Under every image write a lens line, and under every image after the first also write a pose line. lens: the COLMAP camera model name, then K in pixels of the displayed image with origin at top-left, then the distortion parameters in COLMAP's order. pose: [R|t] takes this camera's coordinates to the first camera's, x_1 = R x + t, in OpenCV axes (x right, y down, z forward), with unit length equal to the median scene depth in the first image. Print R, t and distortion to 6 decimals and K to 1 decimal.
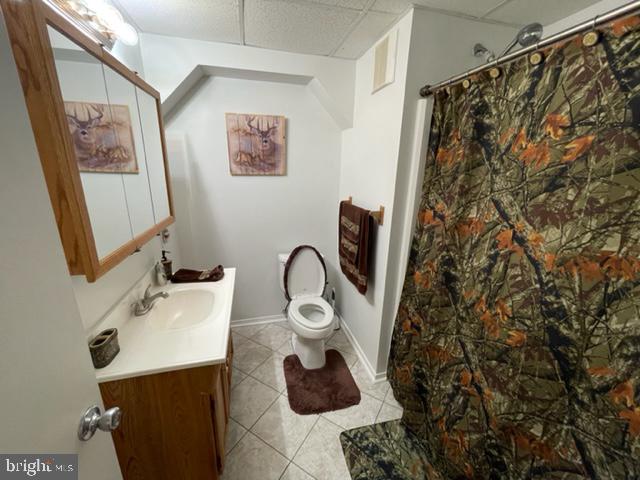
lens RADIAL K [[256.8, 0, 316.1], [0, 256.8, 238.5], [0, 0, 1]] dist [-0.001030, -0.000016]
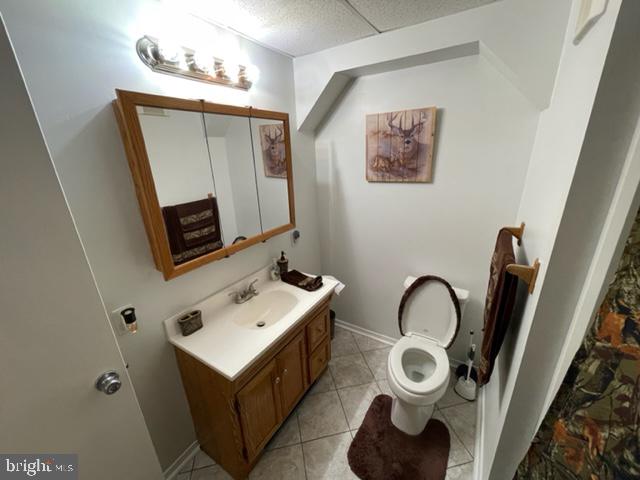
lens RADIAL K [[256.8, 0, 319.4], [0, 256.8, 239.9], [0, 0, 1]] dist [-0.001030, -0.000016]
pose [[0.685506, 0.192205, -0.702238, 0.254205], [-0.147252, 0.981193, 0.124811, -0.134303], [0.713020, 0.017847, 0.700916, 0.230489]]
